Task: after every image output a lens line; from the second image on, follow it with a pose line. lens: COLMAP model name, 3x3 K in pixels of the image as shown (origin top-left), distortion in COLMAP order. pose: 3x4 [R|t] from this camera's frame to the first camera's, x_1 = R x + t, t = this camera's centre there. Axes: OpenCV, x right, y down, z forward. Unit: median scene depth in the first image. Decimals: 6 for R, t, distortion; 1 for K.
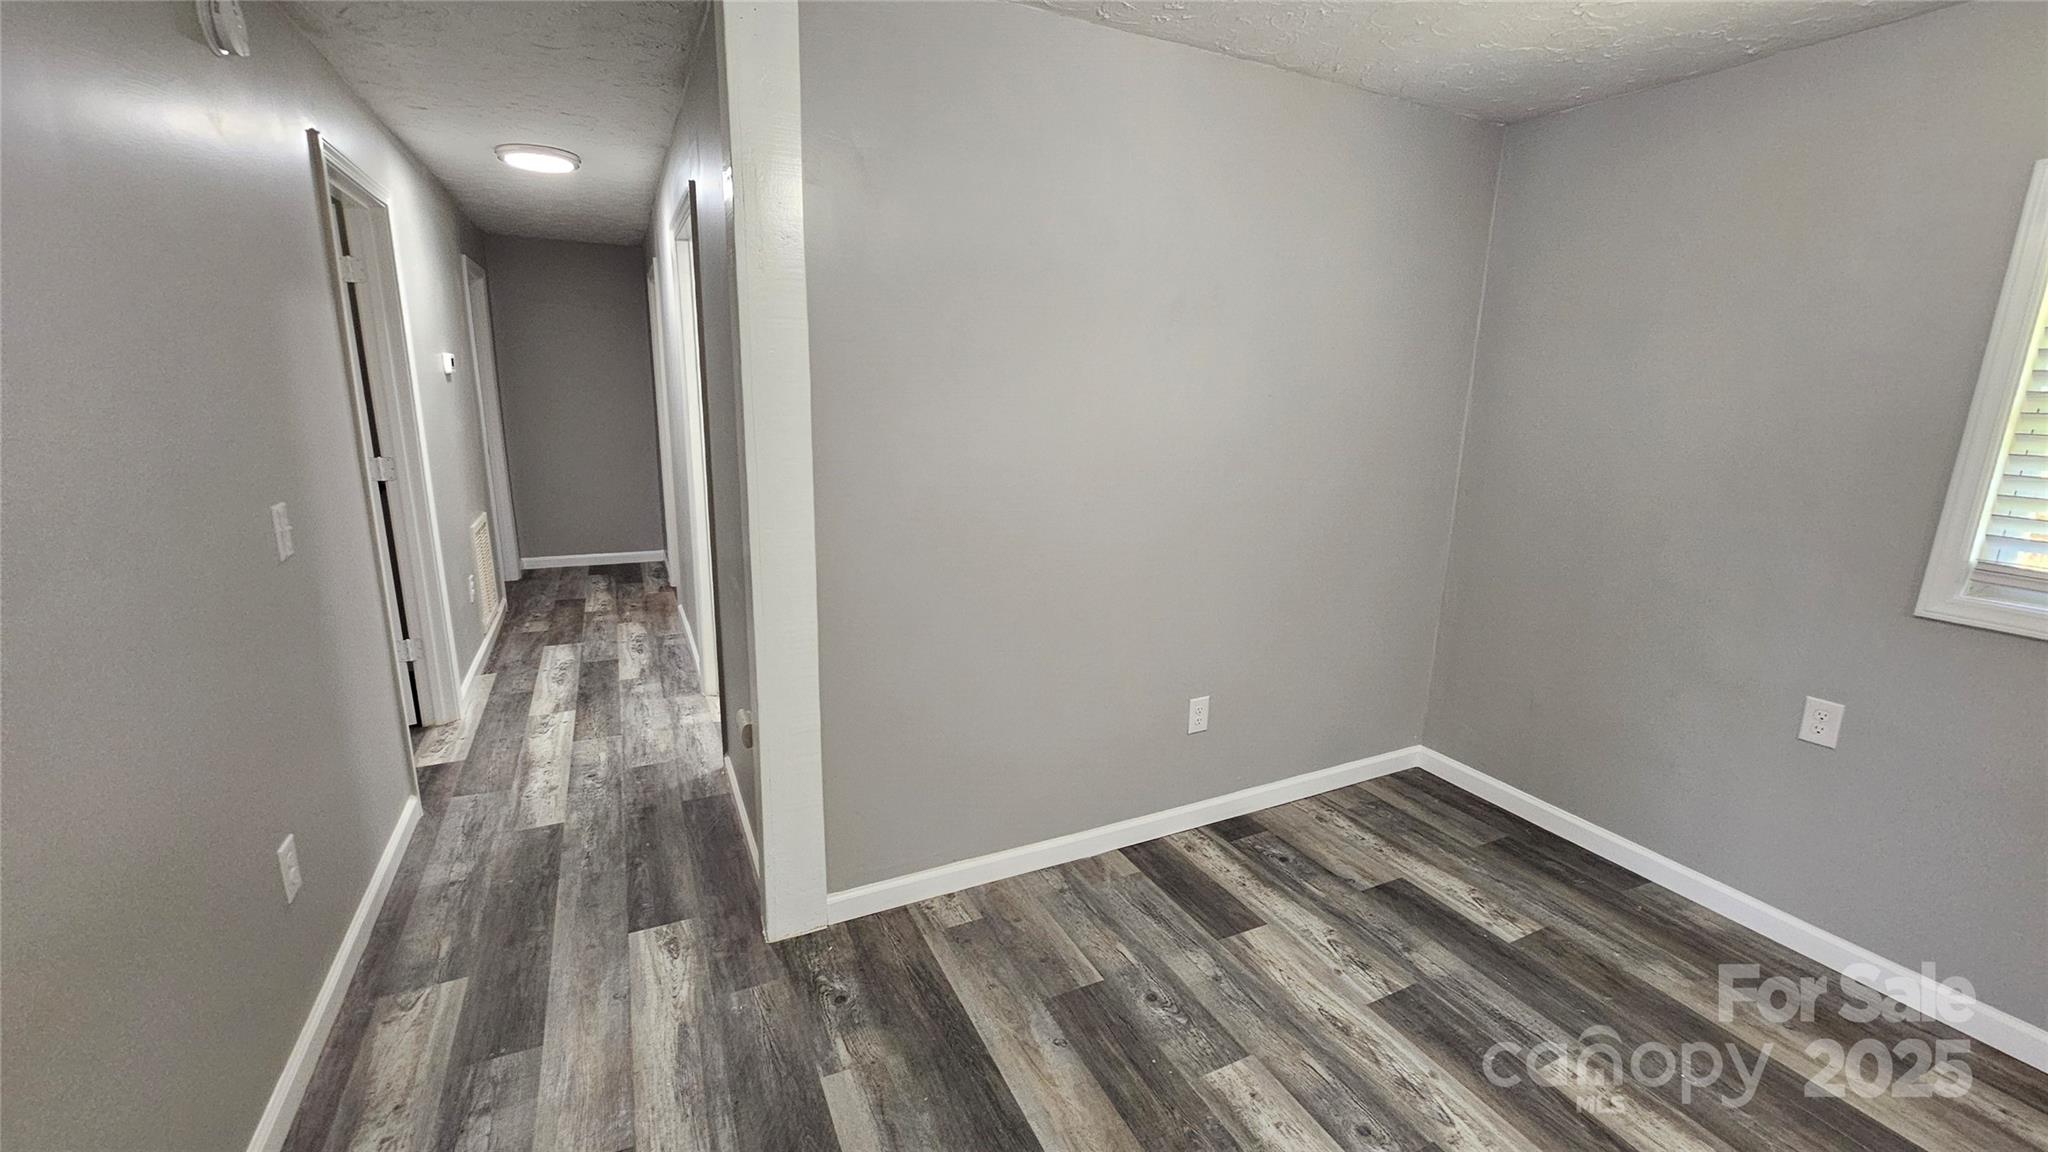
lens RADIAL K [[841.2, 0, 1035.0], [0, 841.2, 575.0], [0, 0, 1]] dist [0.000739, -0.000049]
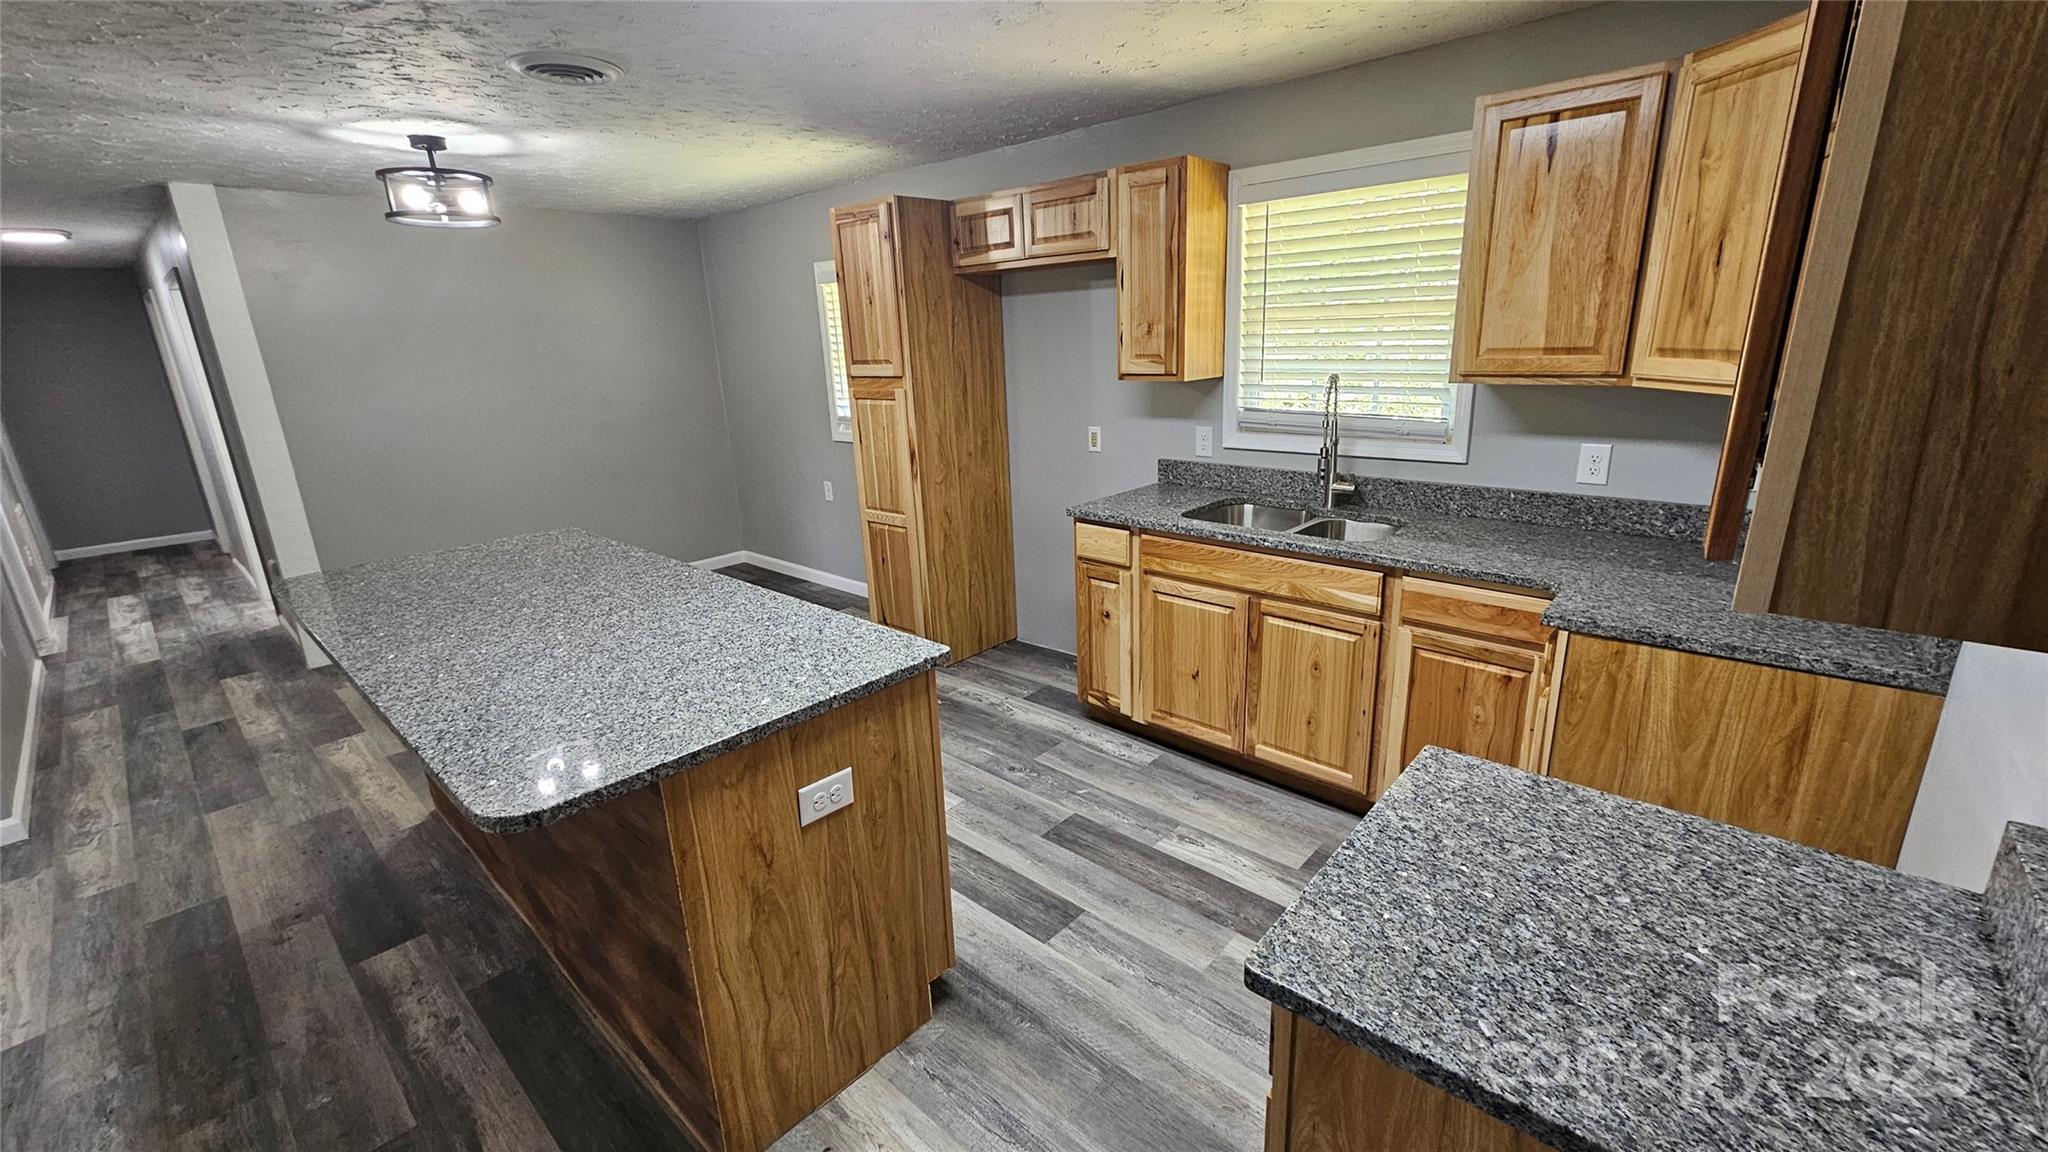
lens RADIAL K [[841.2, 0, 1035.0], [0, 841.2, 575.0], [0, 0, 1]] dist [0.000739, -0.000049]
pose [[0.928506, -0.157223, 0.336389, 0.394535], [0.139890, 0.987298, 0.075320, 0.192646], [-0.343959, -0.022878, 0.938706, -0.891807]]
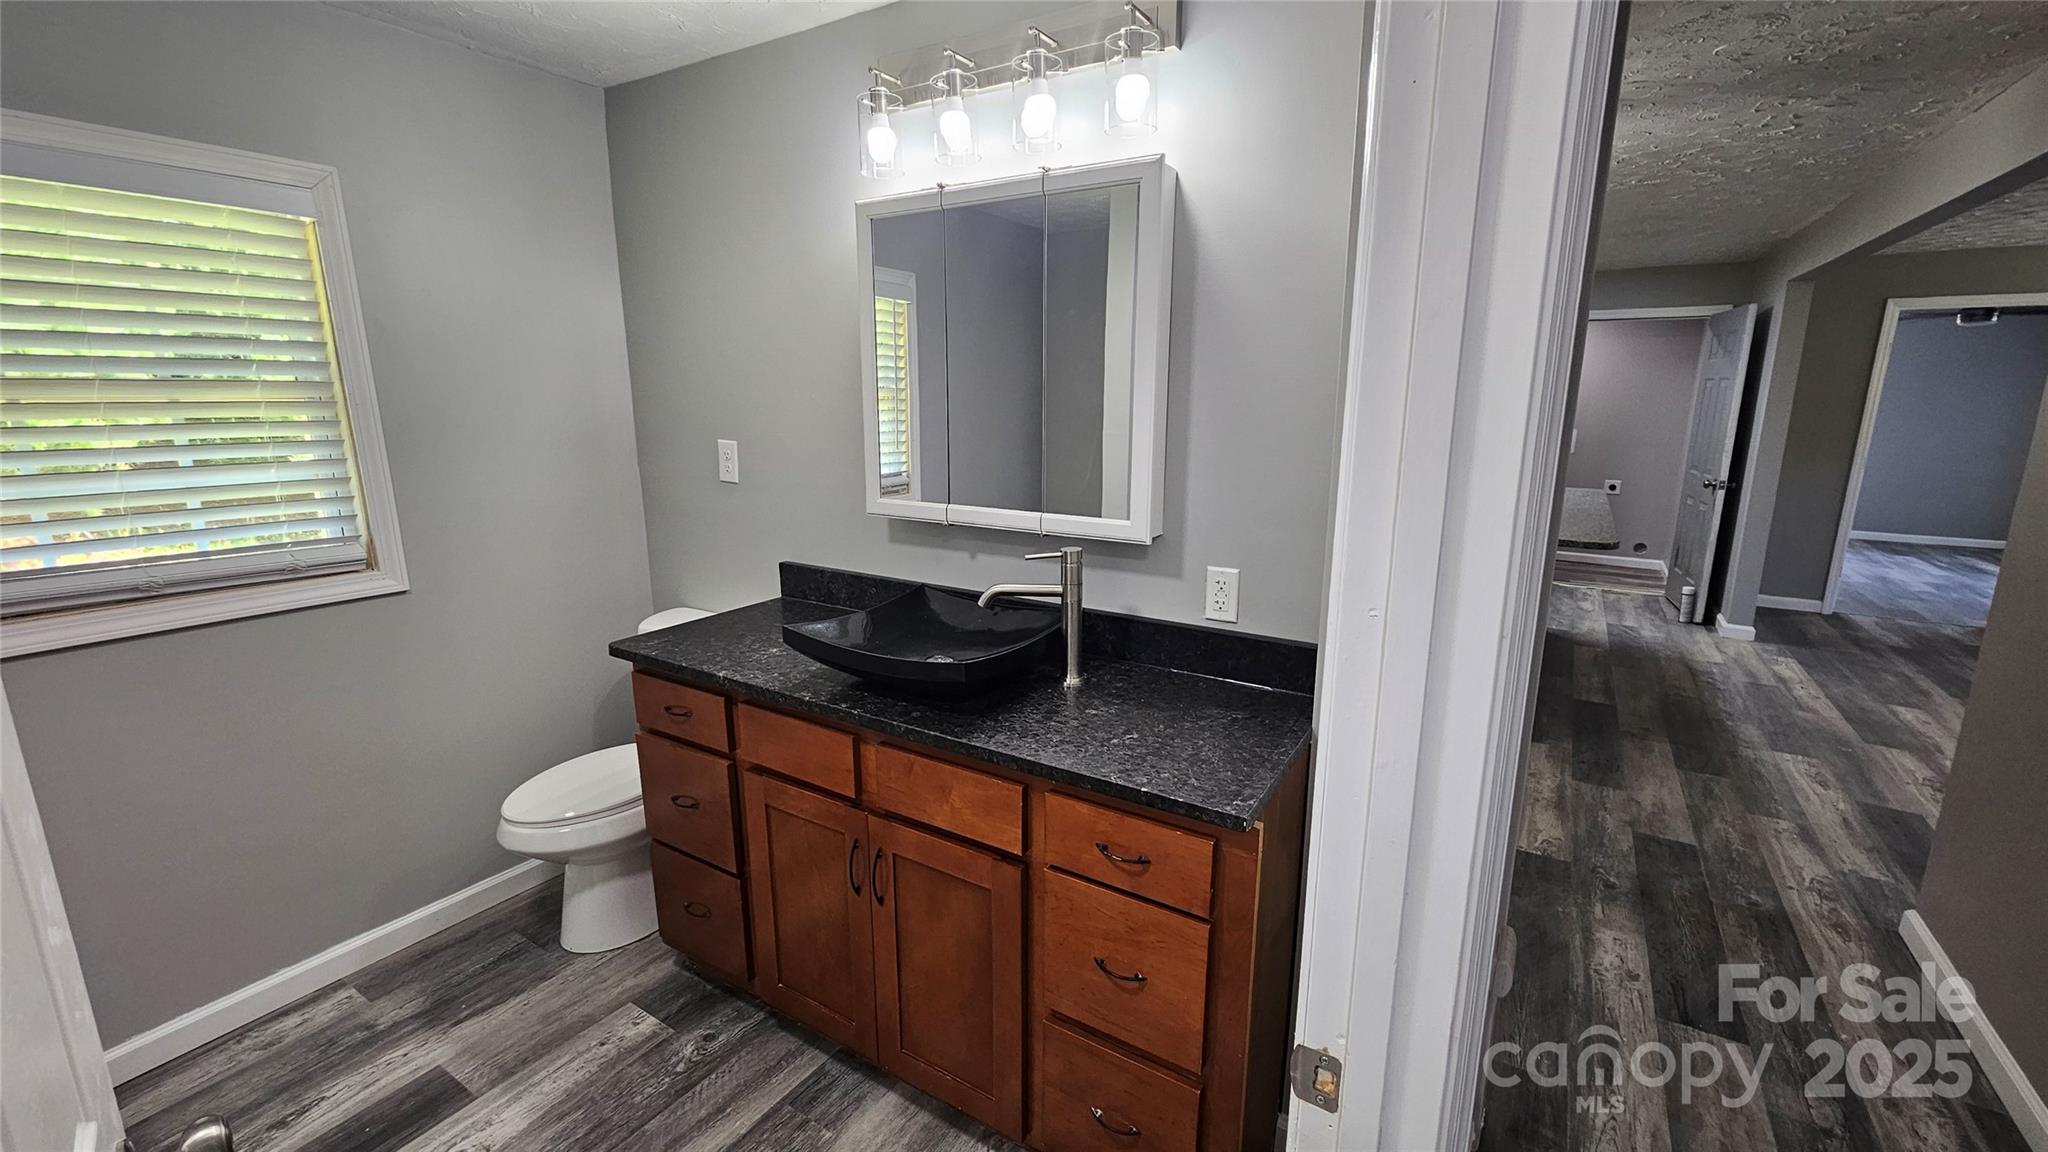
lens RADIAL K [[856.1, 0, 1035.5], [0, 856.1, 580.5], [0, 0, 1]] dist [0.002467, 0.000063]
pose [[-0.530263, -0.209142, 0.821633, -0.411381], [0.178754, 0.919735, 0.349477, -0.242201], [-0.828775, 0.332185, -0.450316, 0.970455]]
